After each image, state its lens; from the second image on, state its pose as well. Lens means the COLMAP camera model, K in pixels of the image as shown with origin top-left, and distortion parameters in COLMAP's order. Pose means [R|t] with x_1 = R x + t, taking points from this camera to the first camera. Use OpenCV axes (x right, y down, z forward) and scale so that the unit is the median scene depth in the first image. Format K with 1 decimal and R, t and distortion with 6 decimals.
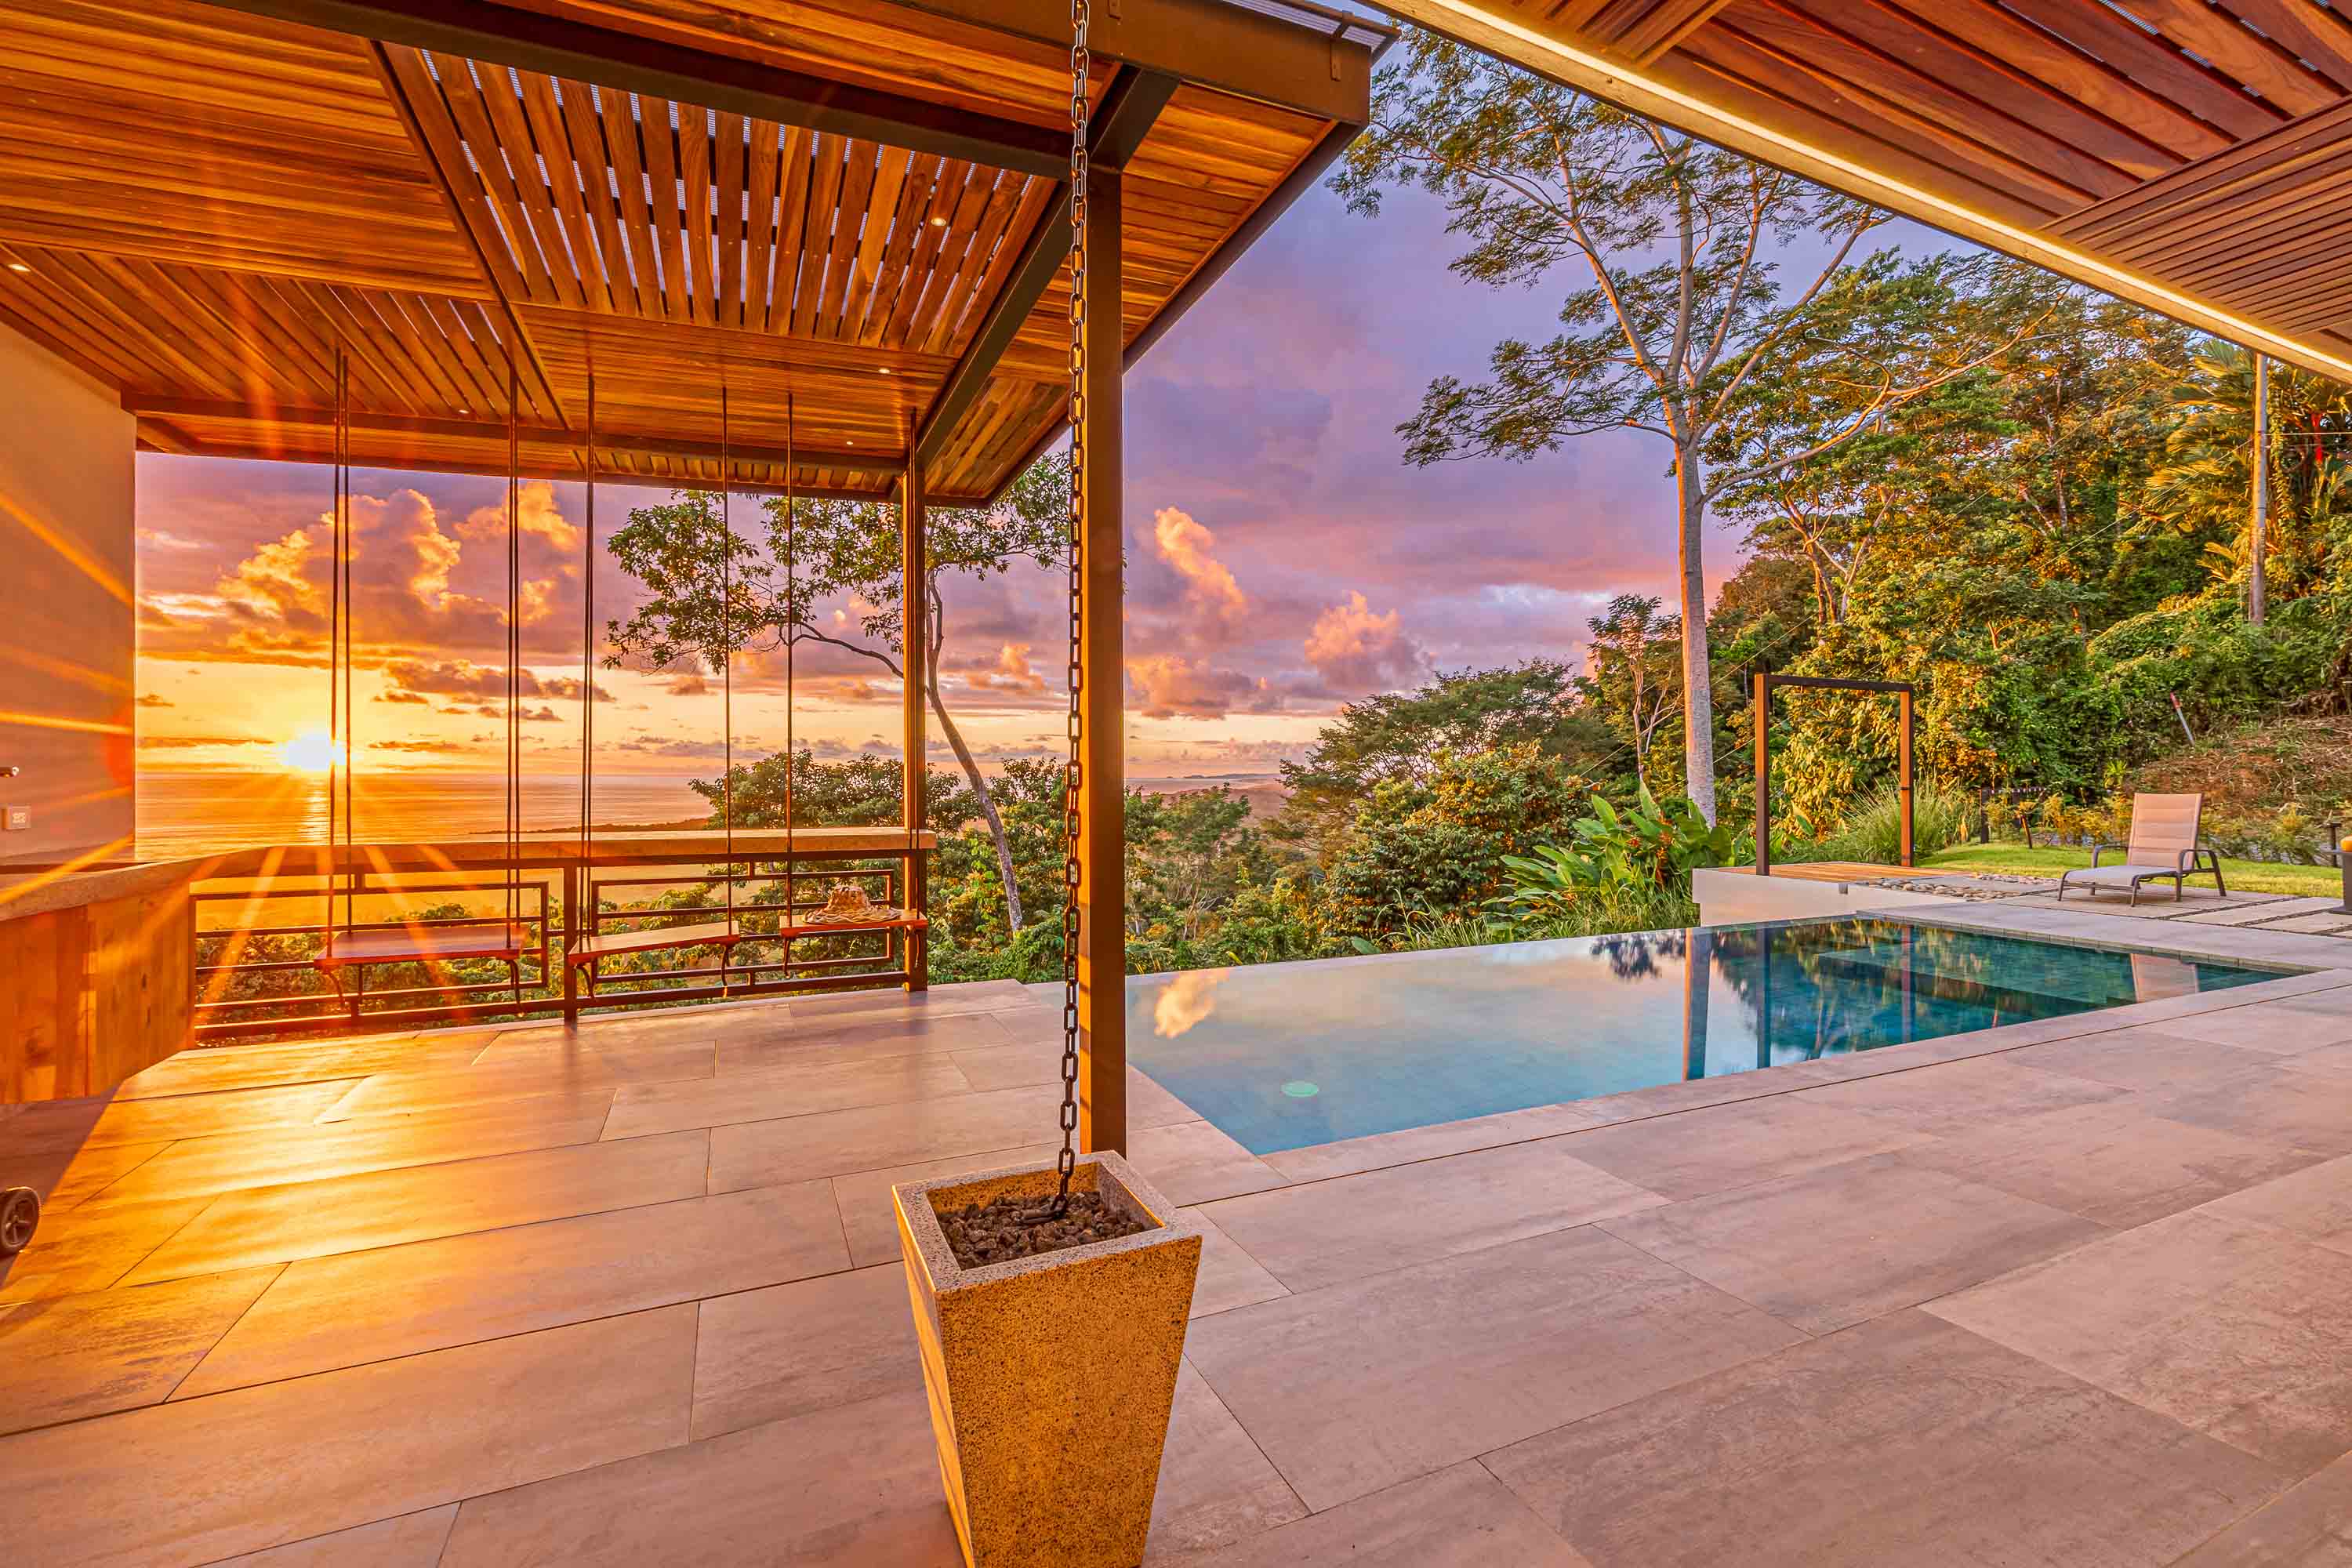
lens RADIAL K [[997.2, 0, 1216.3], [0, 997.2, 783.8], [0, 0, 1]] dist [0.033066, 0.000358]
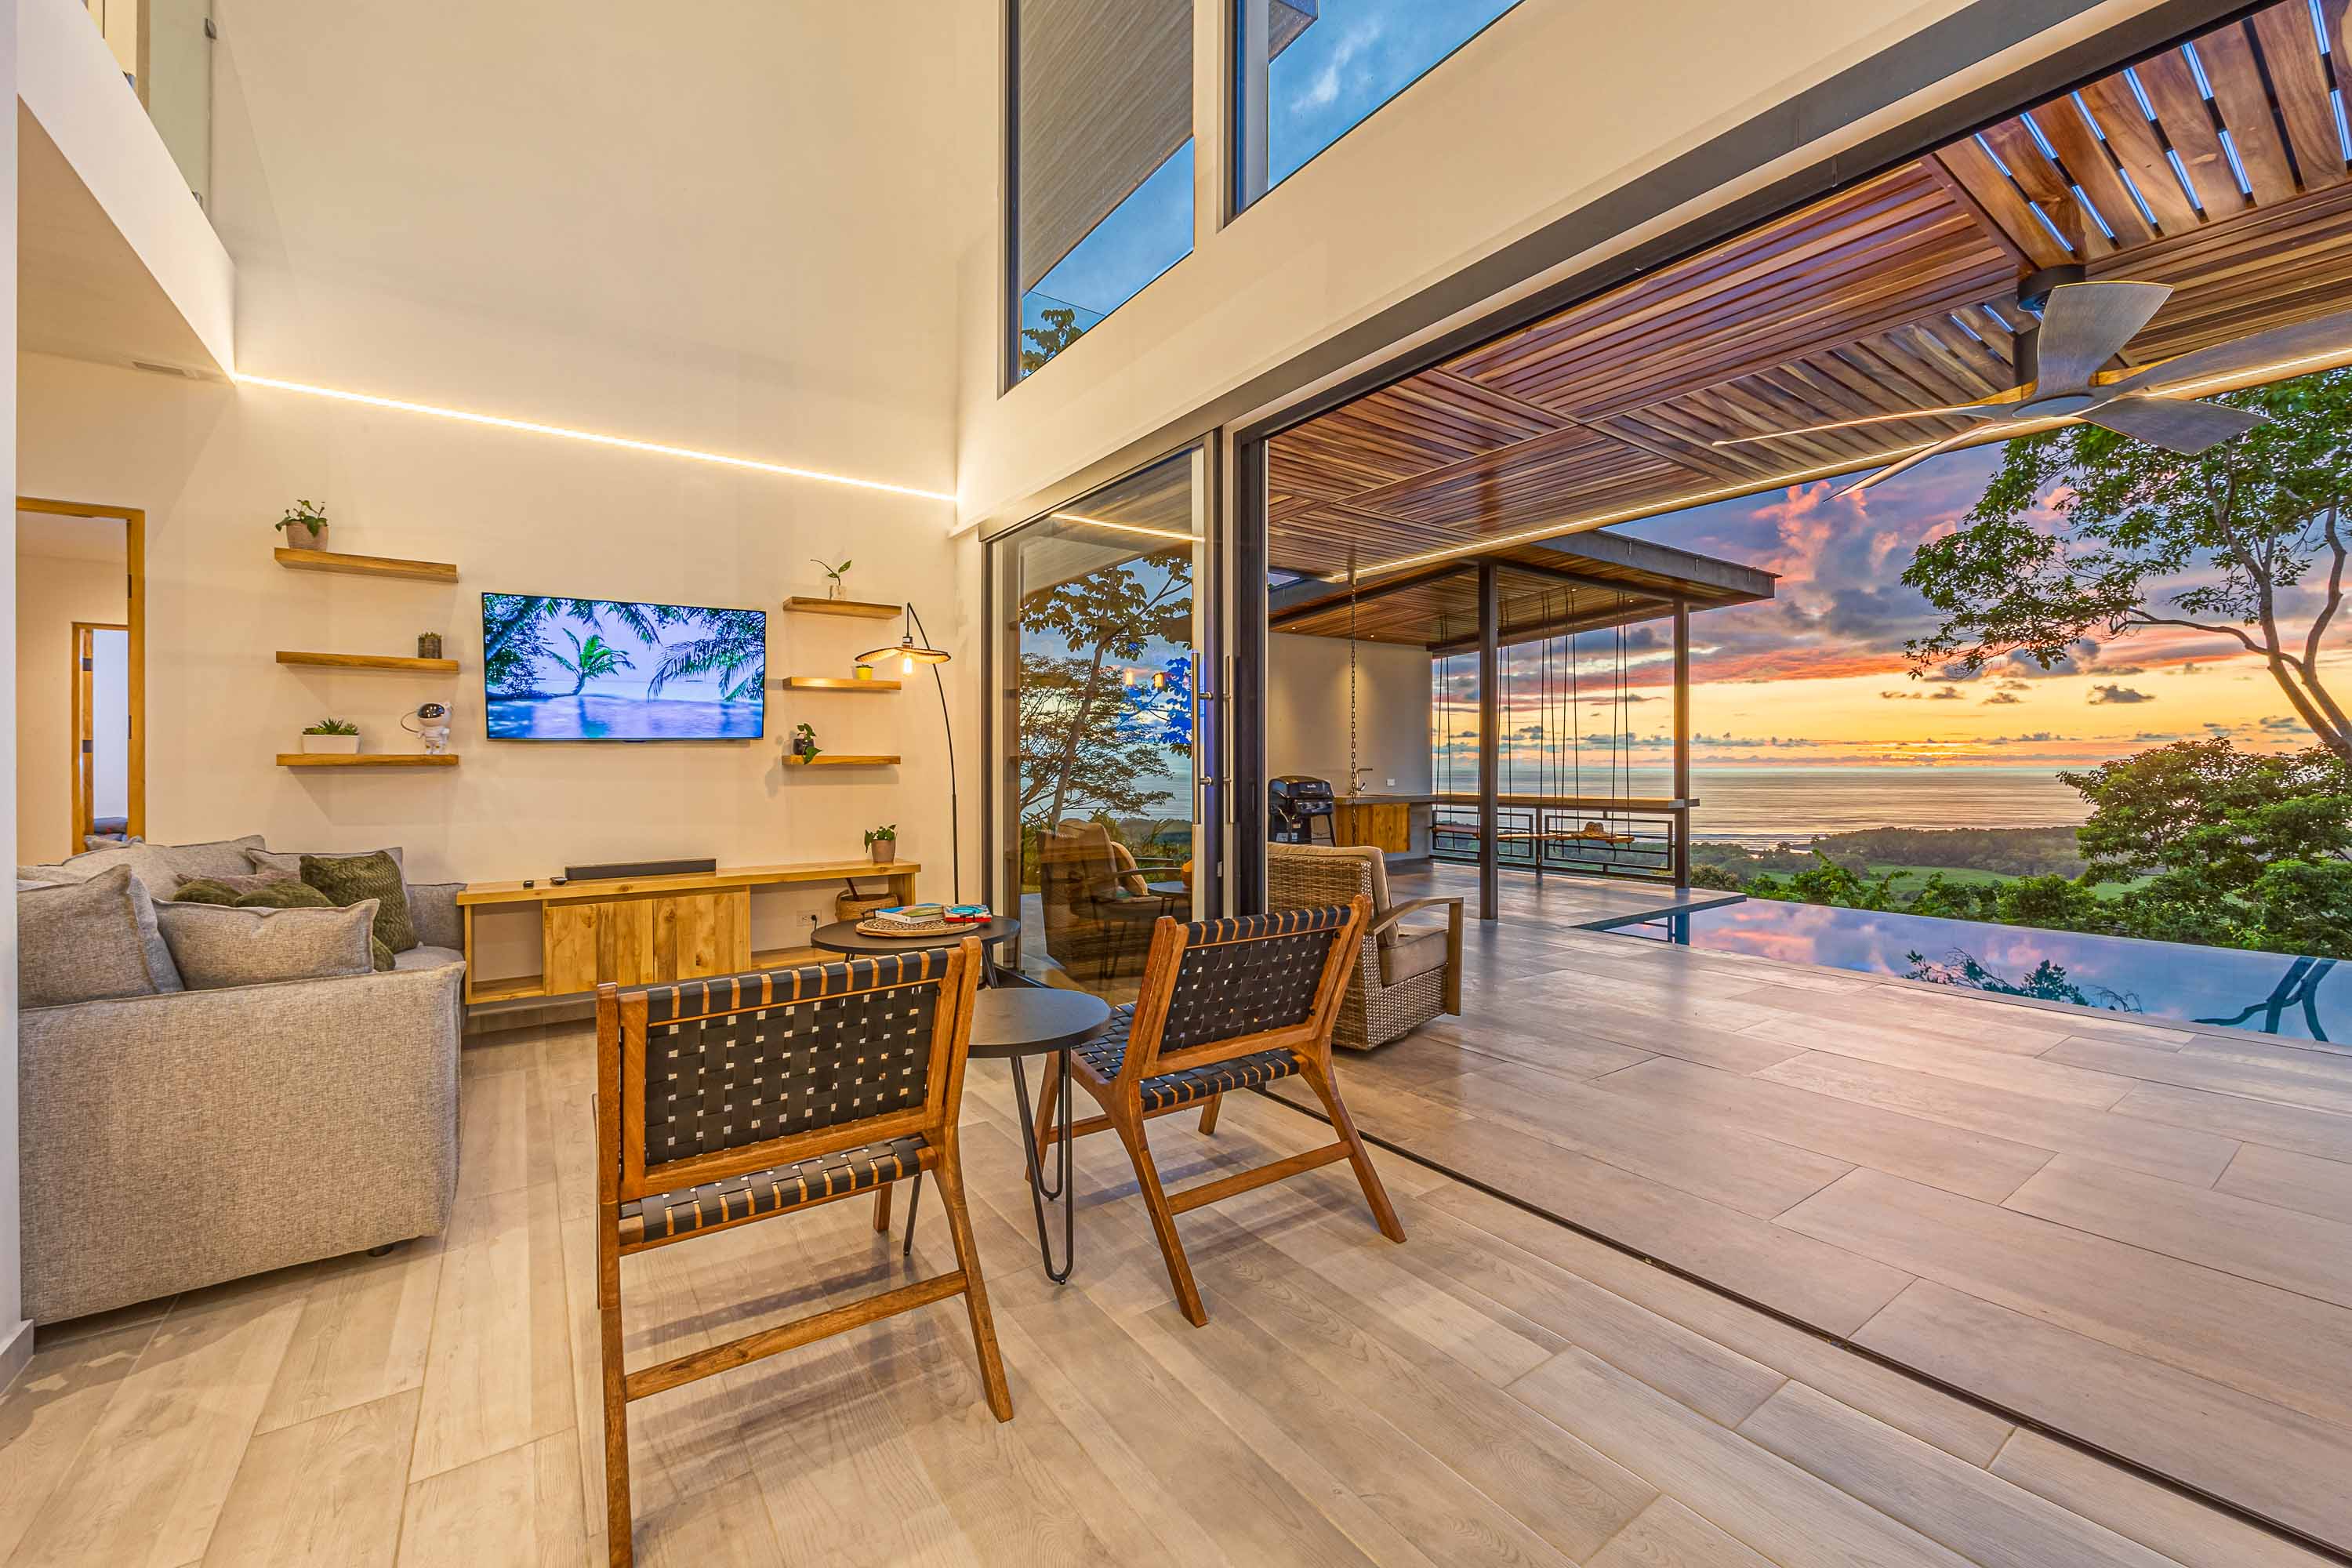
lens RADIAL K [[943.4, 0, 1193.2], [0, 943.4, 730.5], [0, 0, 1]] dist [-0.003530, -0.000534]
pose [[0.167380, -0.044173, -0.984902, 0.322617], [-0.001674, 0.998982, -0.045089, -0.000177], [0.985891, 0.009195, 0.167135, -0.037509]]
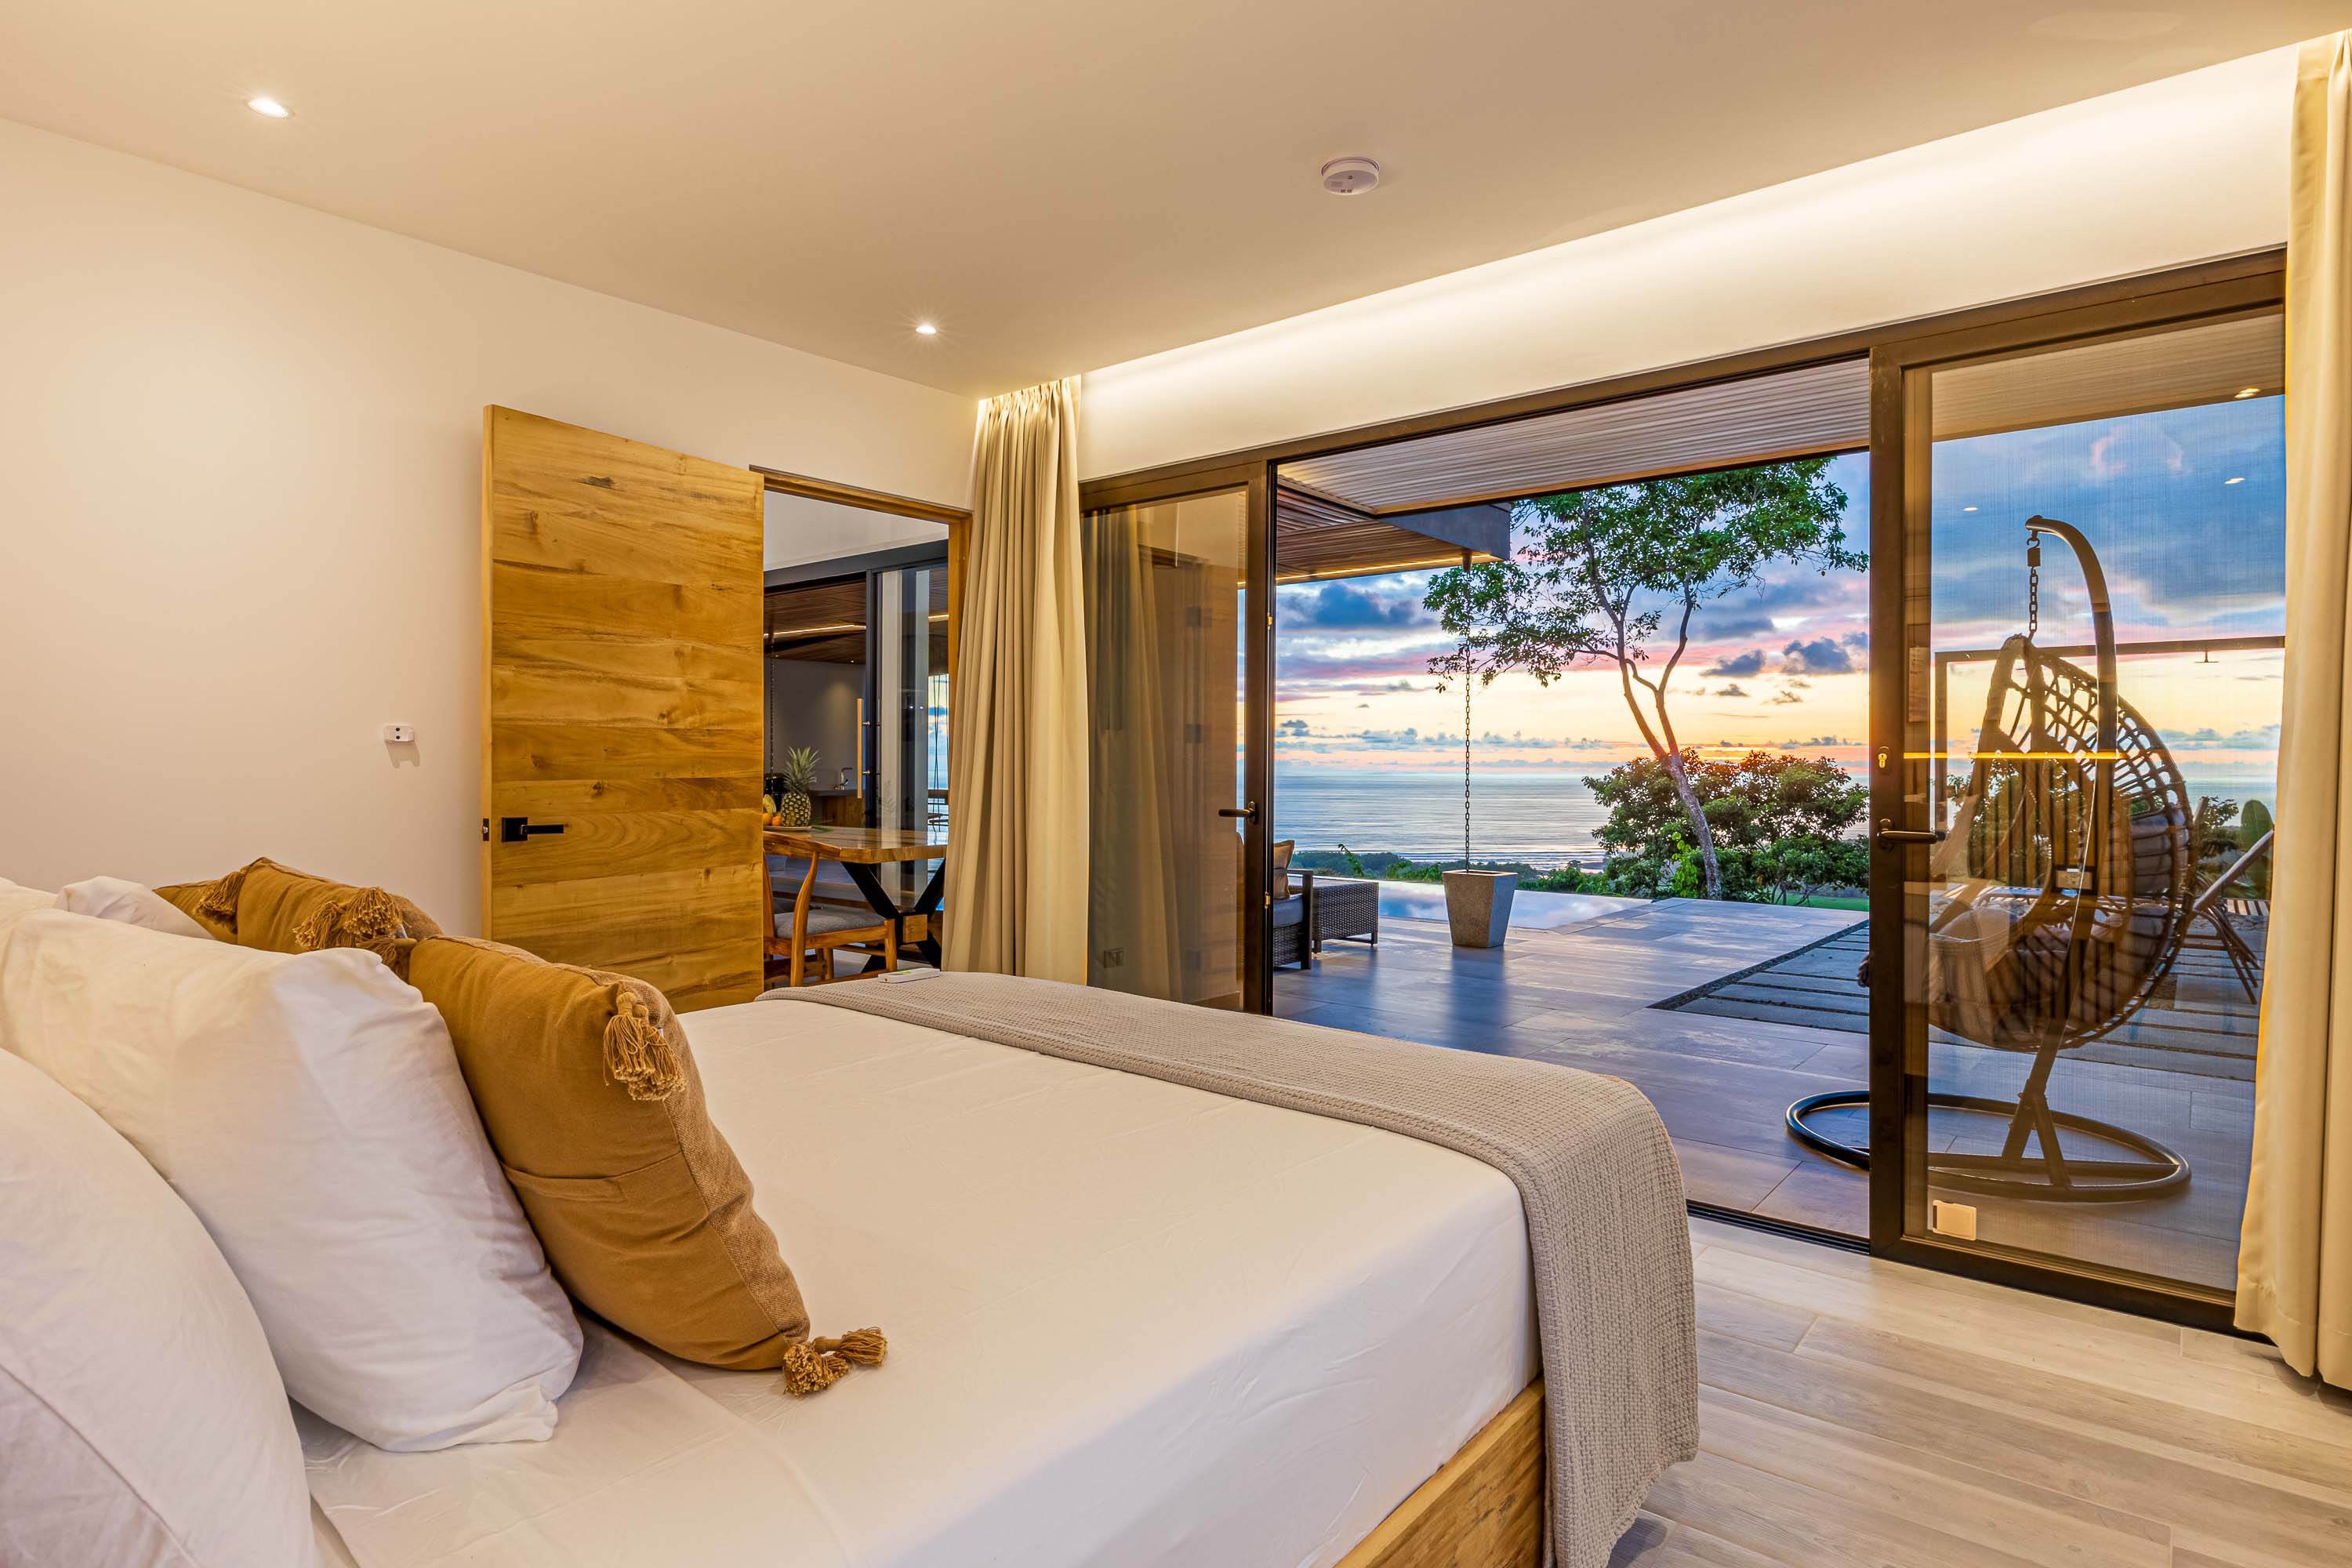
lens RADIAL K [[1269.3, 0, 1221.5], [0, 1269.3, 773.9], [0, 0, 1]] dist [0.002474, 0.000170]
pose [[0.434895, -0.001203, -0.900480, 0.713137], [-0.005429, 0.999977, -0.003958, 0.002265], [0.900465, 0.006610, 0.434879, 0.000059]]
